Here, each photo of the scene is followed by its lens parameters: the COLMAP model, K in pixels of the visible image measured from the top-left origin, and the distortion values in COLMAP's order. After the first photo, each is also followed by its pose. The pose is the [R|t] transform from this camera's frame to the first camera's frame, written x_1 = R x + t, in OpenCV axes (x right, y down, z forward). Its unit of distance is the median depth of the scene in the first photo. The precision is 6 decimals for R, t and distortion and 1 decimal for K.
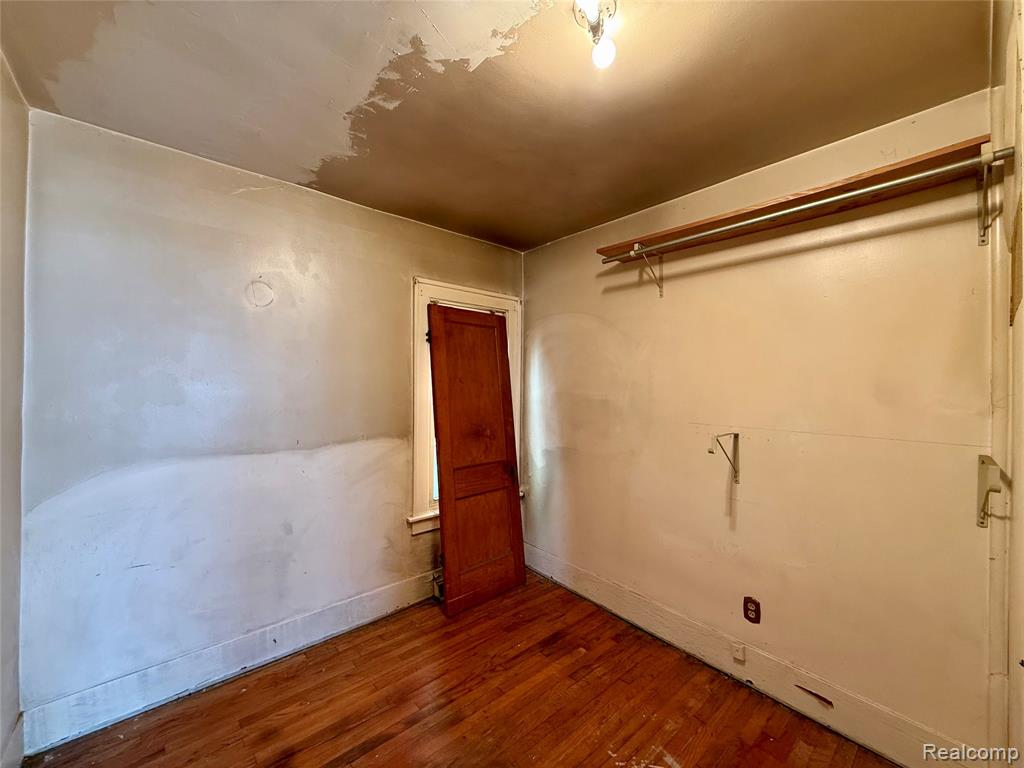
lens RADIAL K [[409.0, 0, 508.8], [0, 409.0, 382.7], [0, 0, 1]] dist [0.001471, -0.000575]
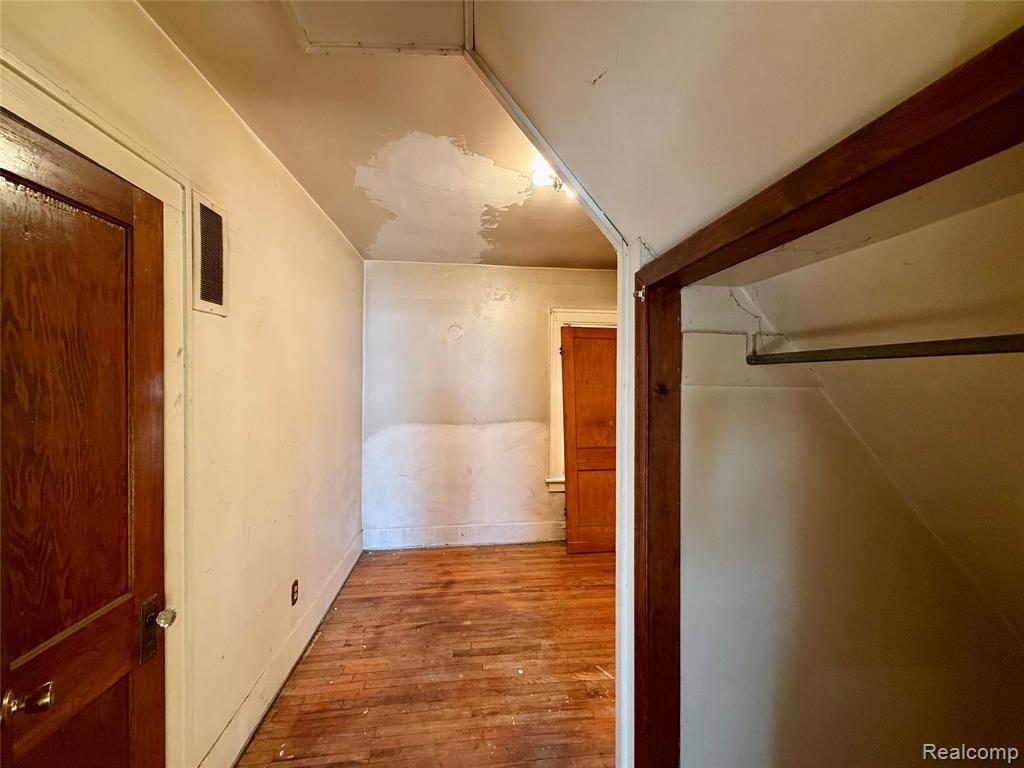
lens RADIAL K [[409.0, 0, 511.0], [0, 409.0, 383.0], [0, 0, 1]] dist [0.001471, -0.000575]
pose [[0.829947, 0.006586, -0.557803, 0.531816], [-0.001735, 0.999956, 0.009225, -0.018783], [0.557839, -0.006689, 0.829922, -0.293635]]
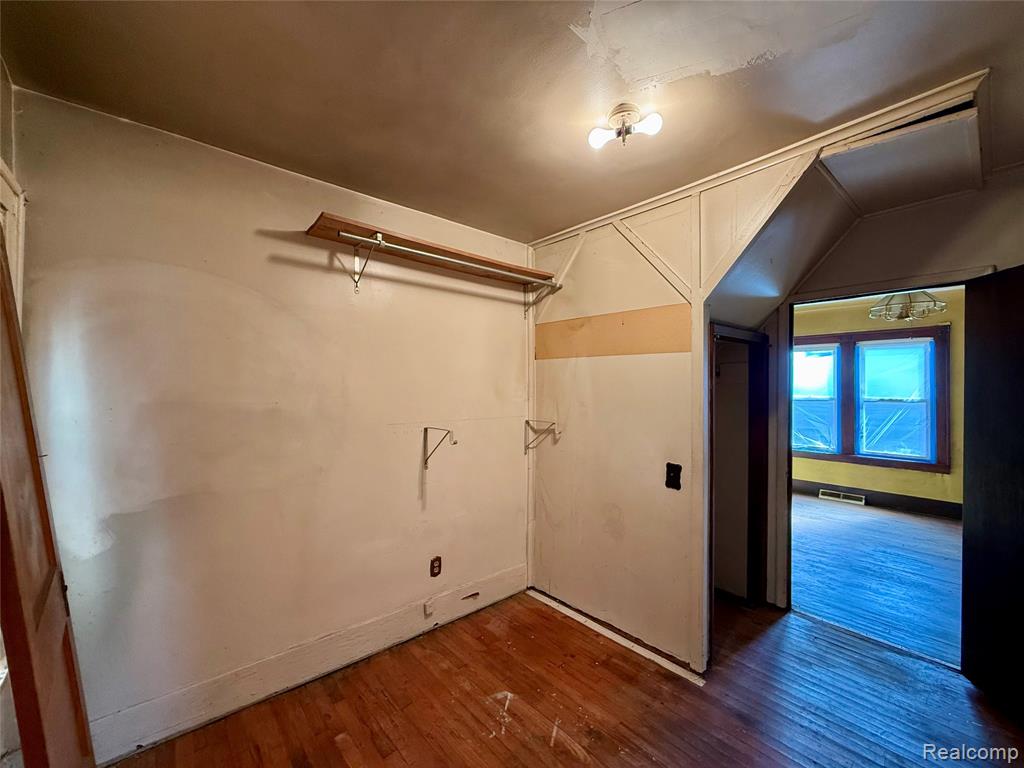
lens RADIAL K [[409.0, 0, 508.9], [0, 409.0, 382.8], [0, 0, 1]] dist [0.001471, -0.000575]
pose [[-0.004718, -0.000988, 0.999988, -0.603871], [-0.005209, 0.999986, 0.000963, -0.009382], [-0.999975, -0.005204, -0.004723, 0.717004]]
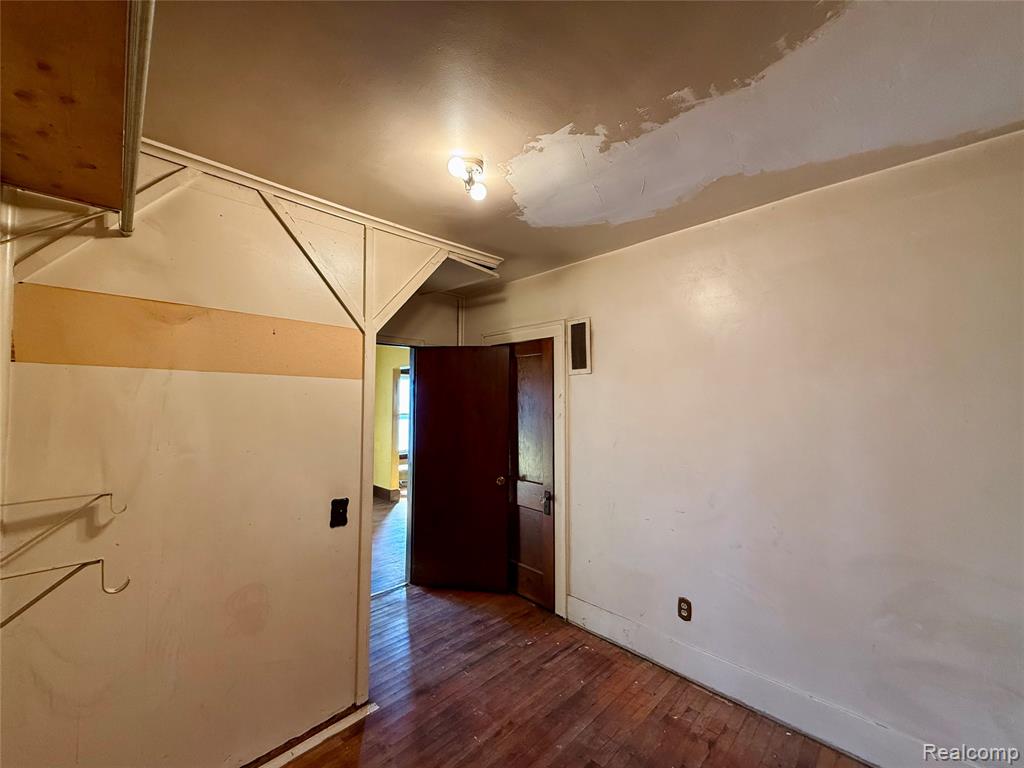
lens RADIAL K [[409.0, 0, 507.6], [0, 409.0, 383.9], [0, 0, 1]] dist [0.001471, -0.000575]
pose [[-0.997261, -0.009034, -0.073405, 0.089639], [-0.005628, 0.998904, -0.046474, -0.030945], [0.073744, -0.045934, -0.996219, 1.267160]]
